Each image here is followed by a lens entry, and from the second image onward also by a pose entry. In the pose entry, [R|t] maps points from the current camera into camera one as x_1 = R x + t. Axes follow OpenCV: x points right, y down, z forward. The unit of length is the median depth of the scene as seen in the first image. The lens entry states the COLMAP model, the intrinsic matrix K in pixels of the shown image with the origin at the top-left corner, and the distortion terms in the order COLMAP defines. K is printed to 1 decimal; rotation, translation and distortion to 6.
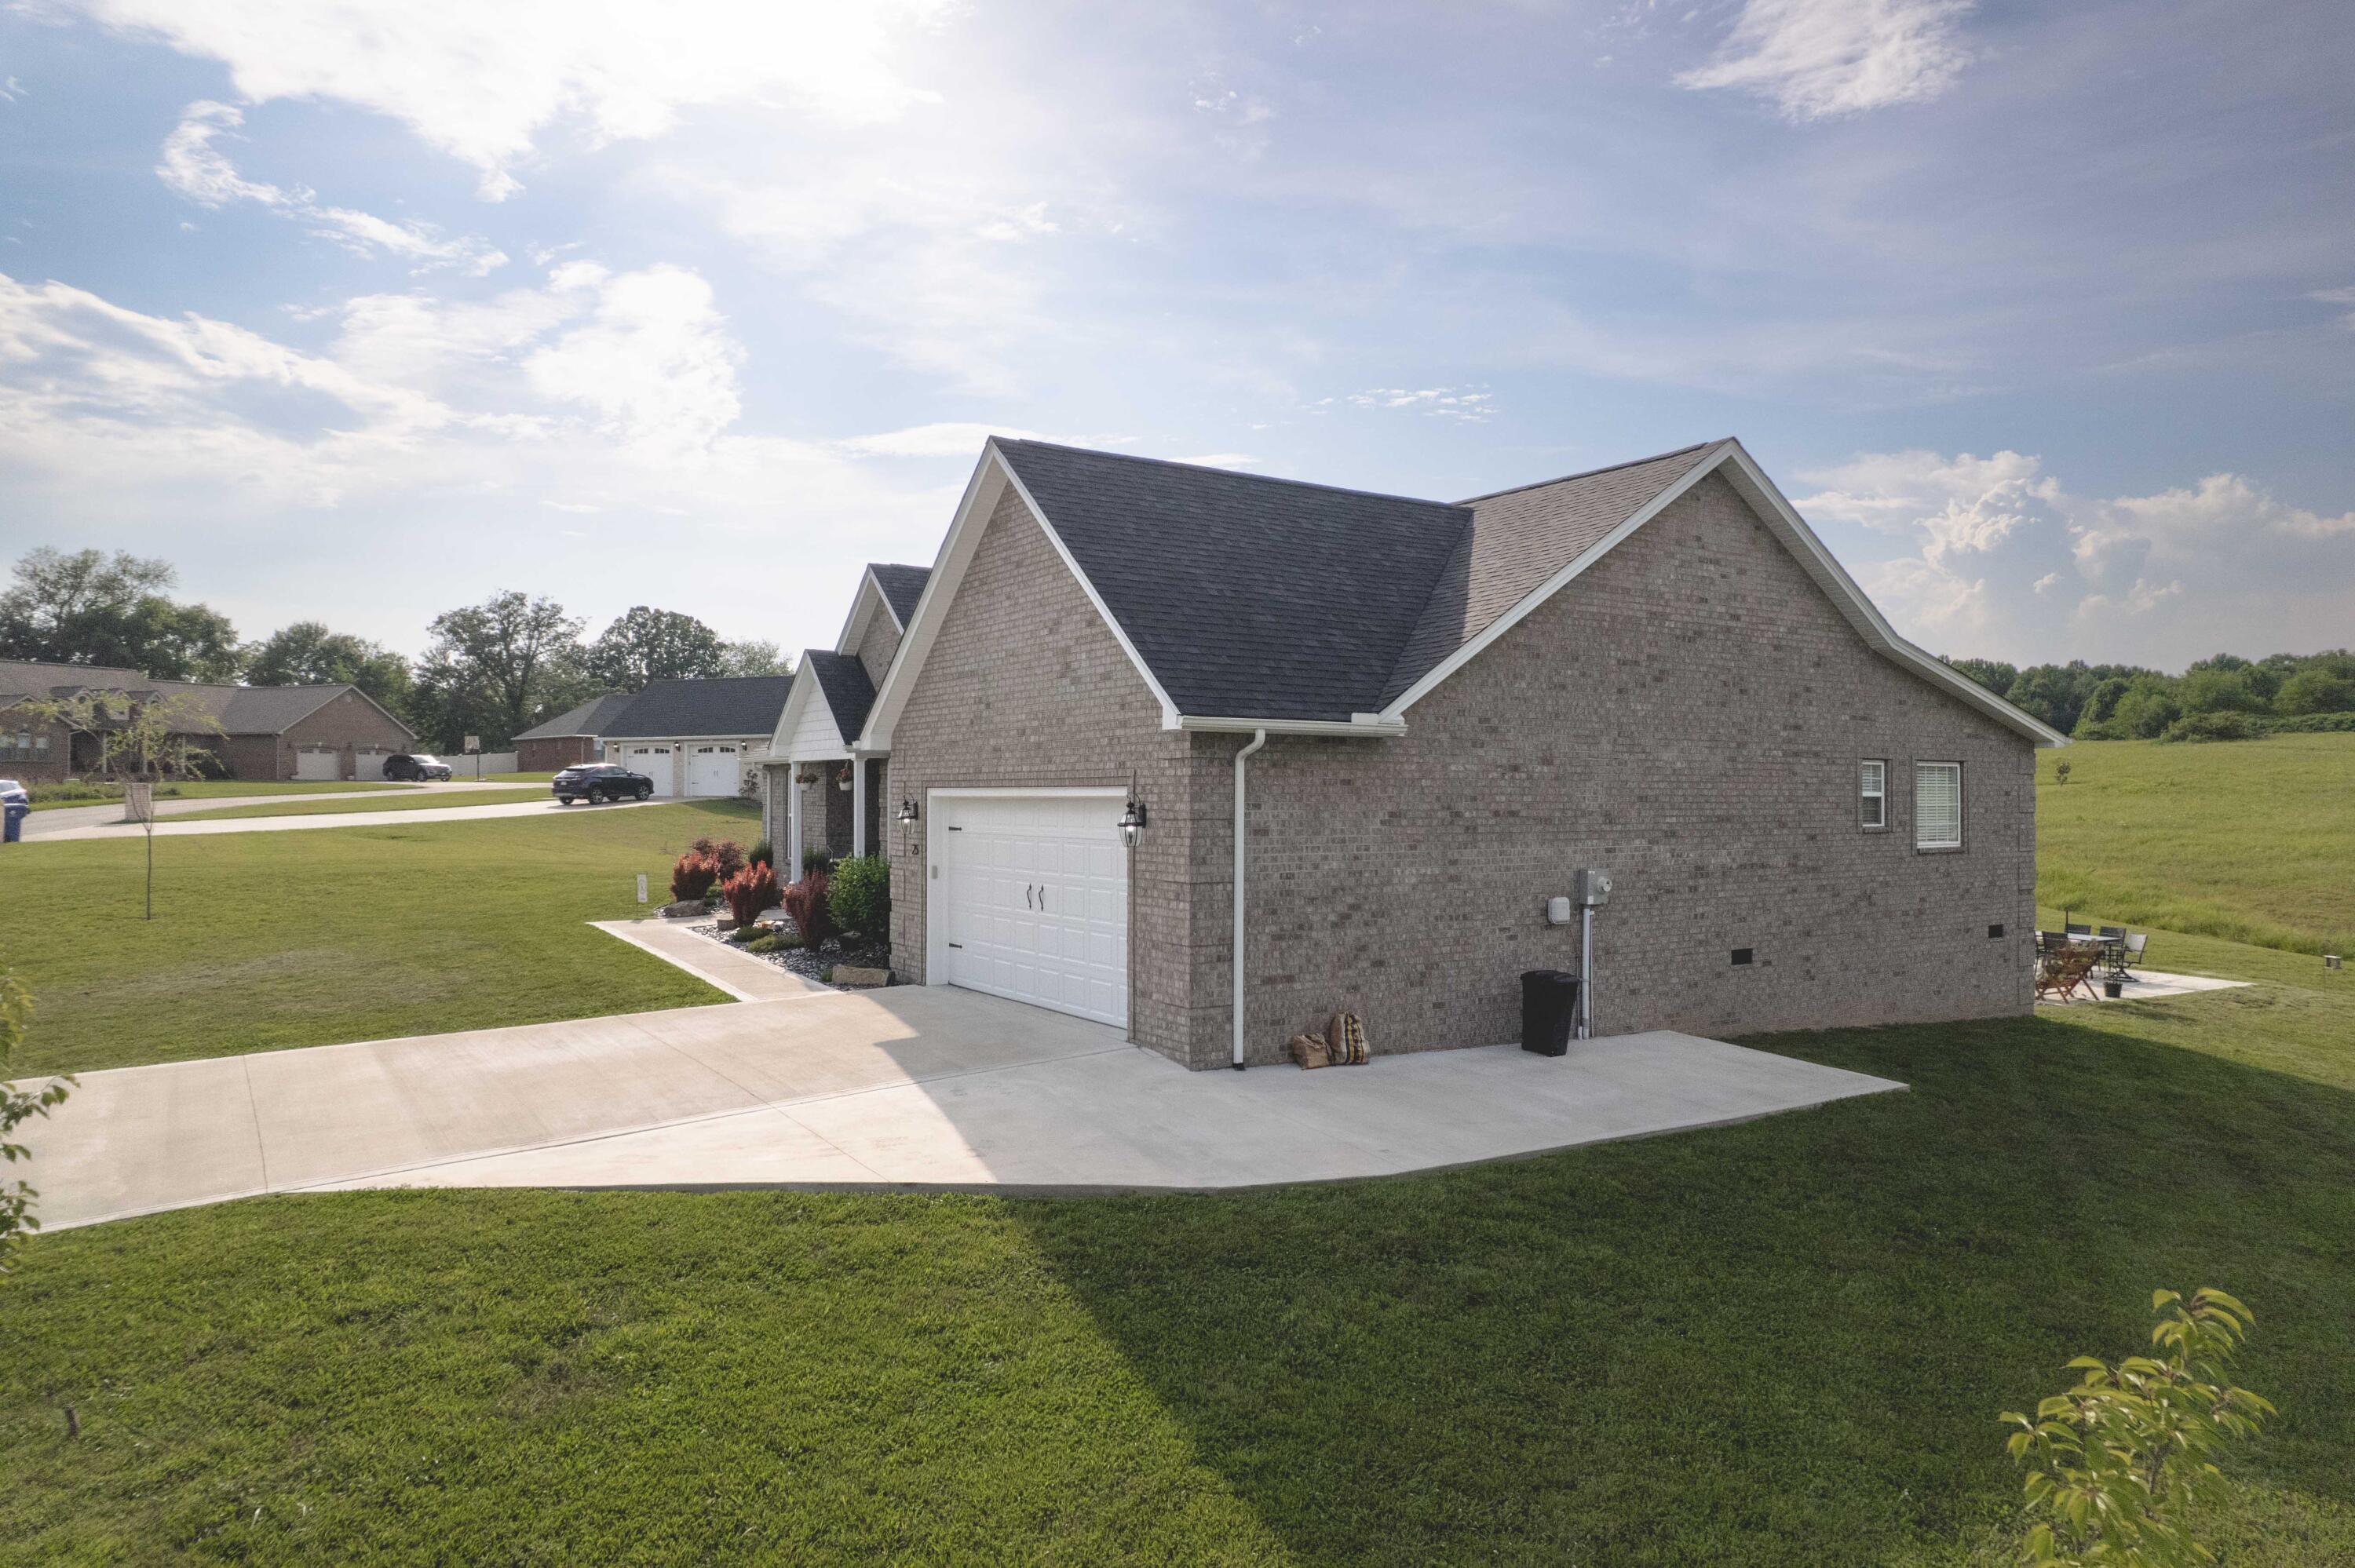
lens RADIAL K [[1471.7, 0, 1178.4], [0, 1471.7, 775.3], [0, 0, 1]] dist [-0.081452, 0.069895]
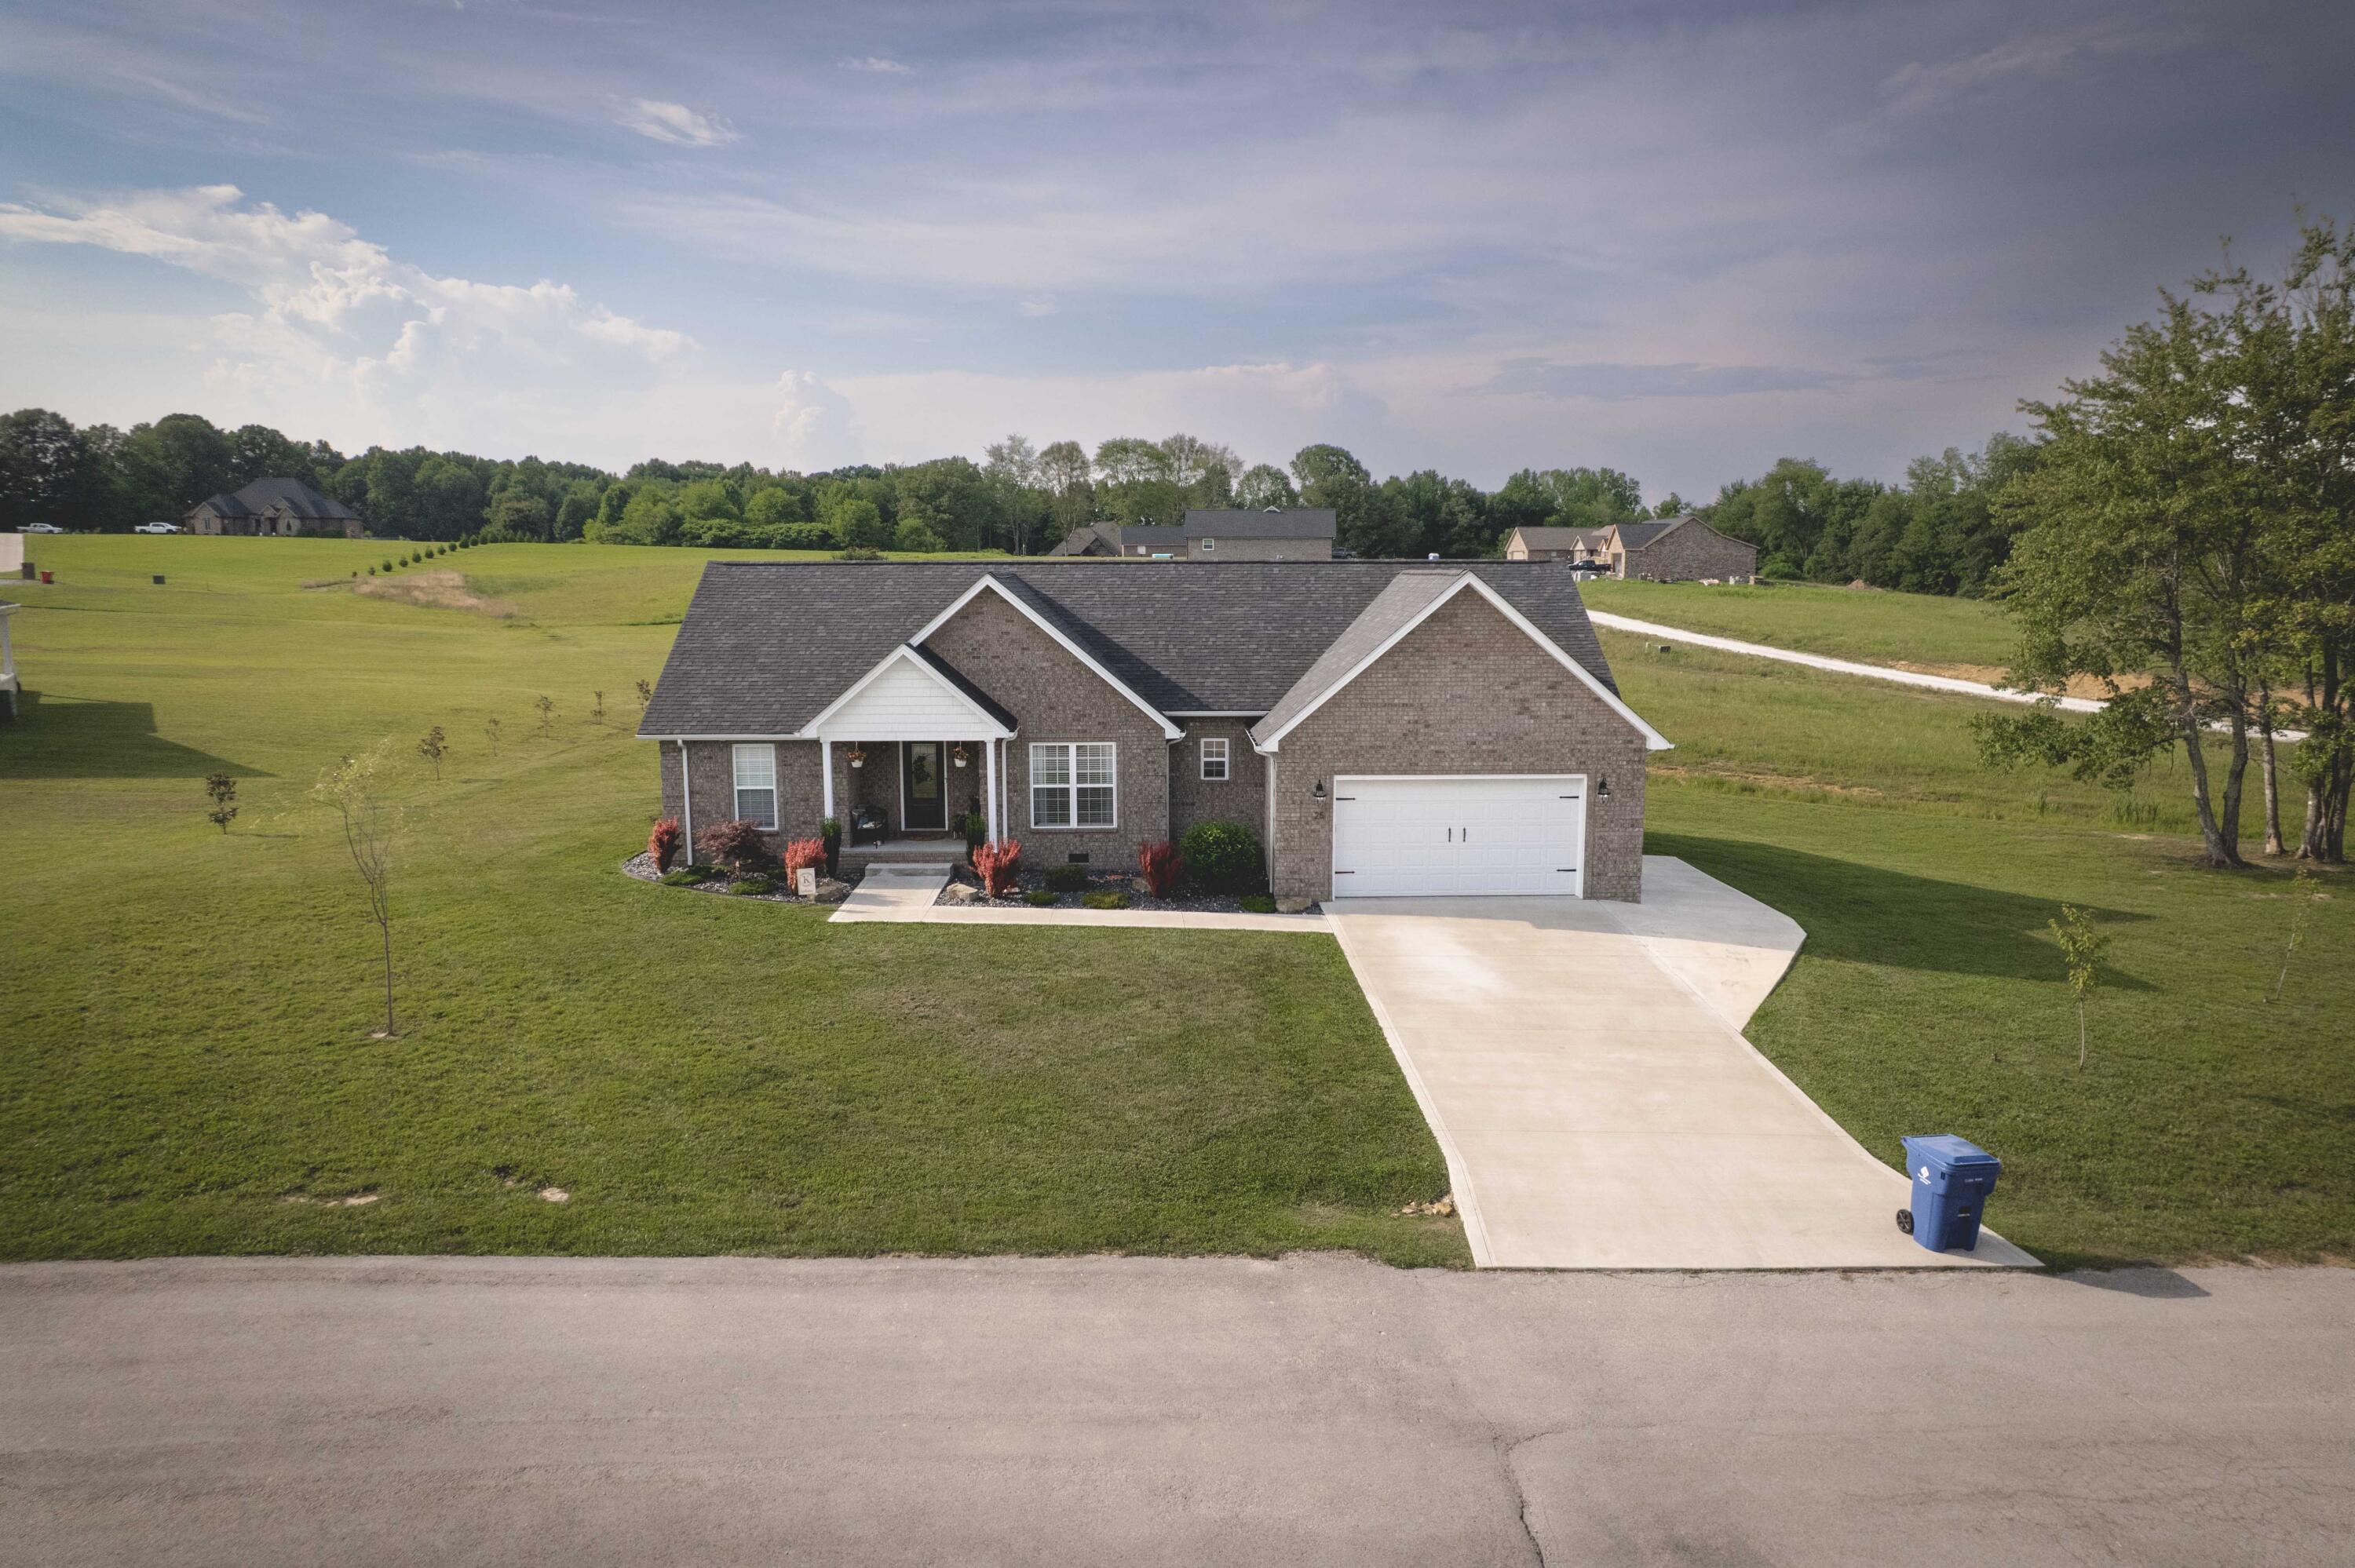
lens RADIAL K [[1471.7, 0, 1178.4], [0, 1471.7, 775.3], [0, 0, 1]] dist [-0.081452, 0.069895]
pose [[0.542232, -0.118466, 0.831836, -1.219279], [-0.006420, 0.989398, 0.145090, -0.168714], [-0.840205, -0.084012, 0.535722, 0.251134]]
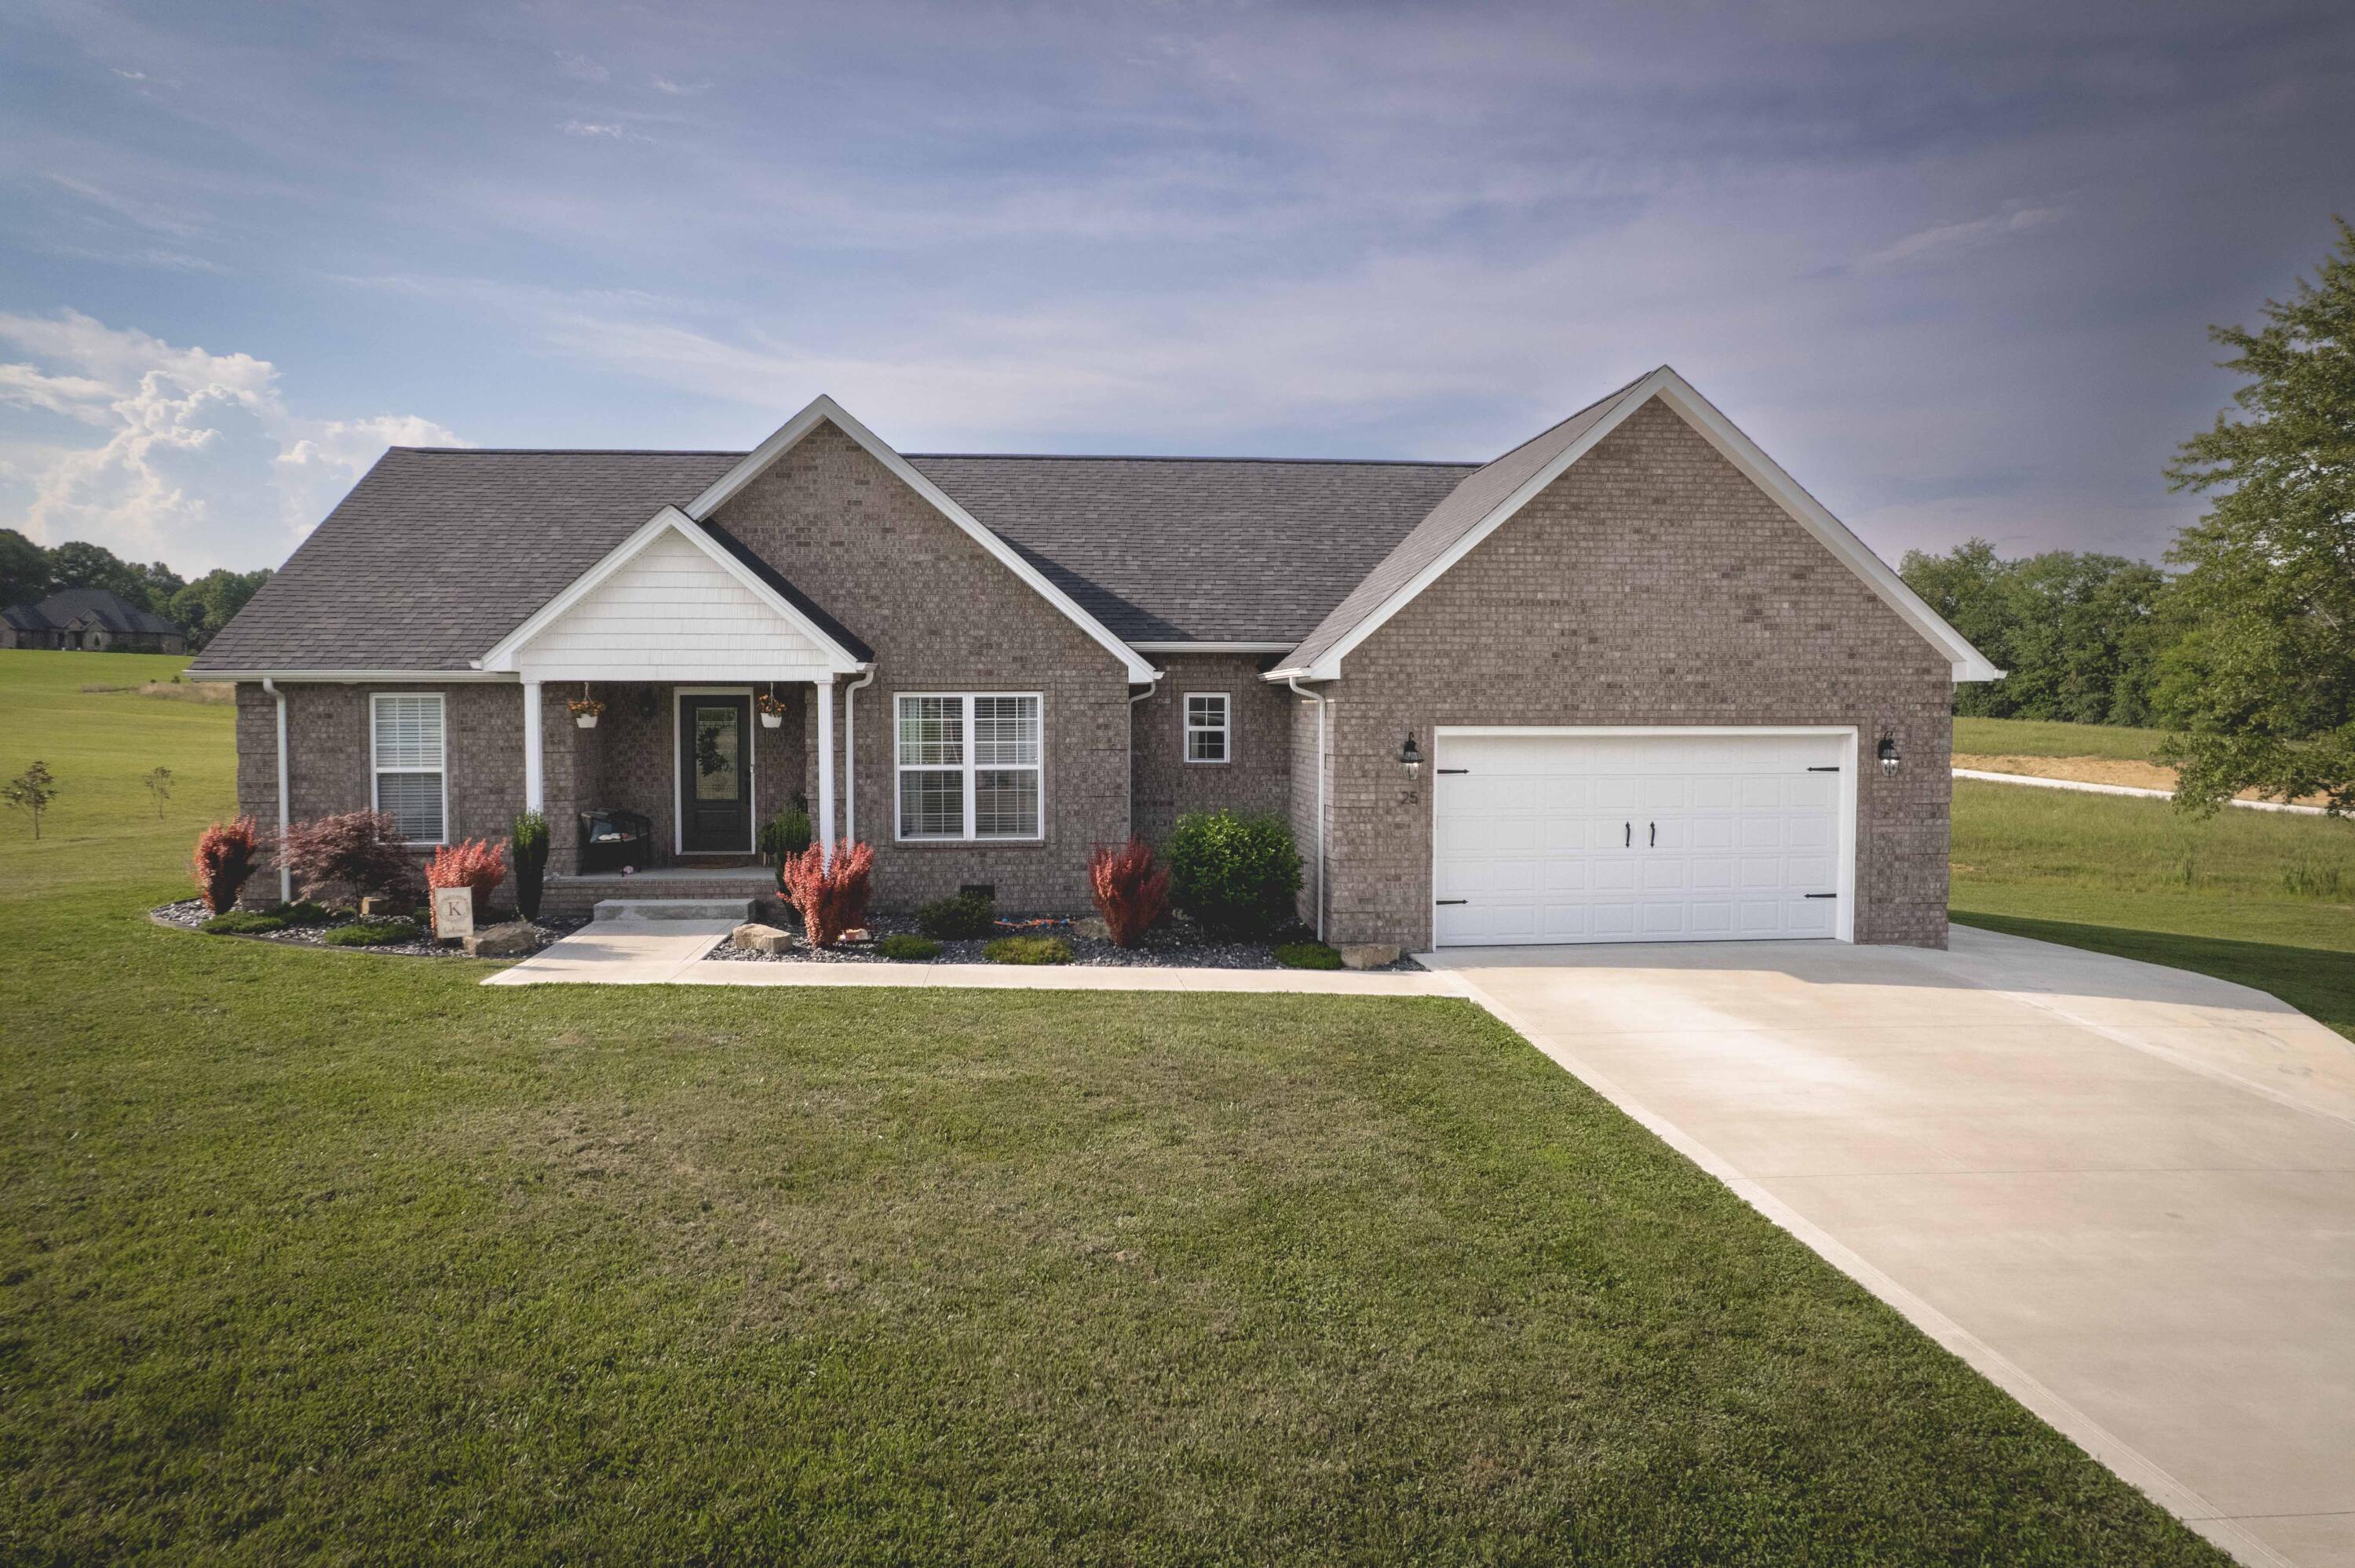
lens RADIAL K [[1471.7, 0, 1178.4], [0, 1471.7, 775.3], [0, 0, 1]] dist [-0.081452, 0.069895]
pose [[0.477911, -0.033591, 0.877766, -0.798826], [-0.008772, 0.999036, 0.043008, 0.001451], [-0.878364, -0.028254, 0.477156, 0.571507]]
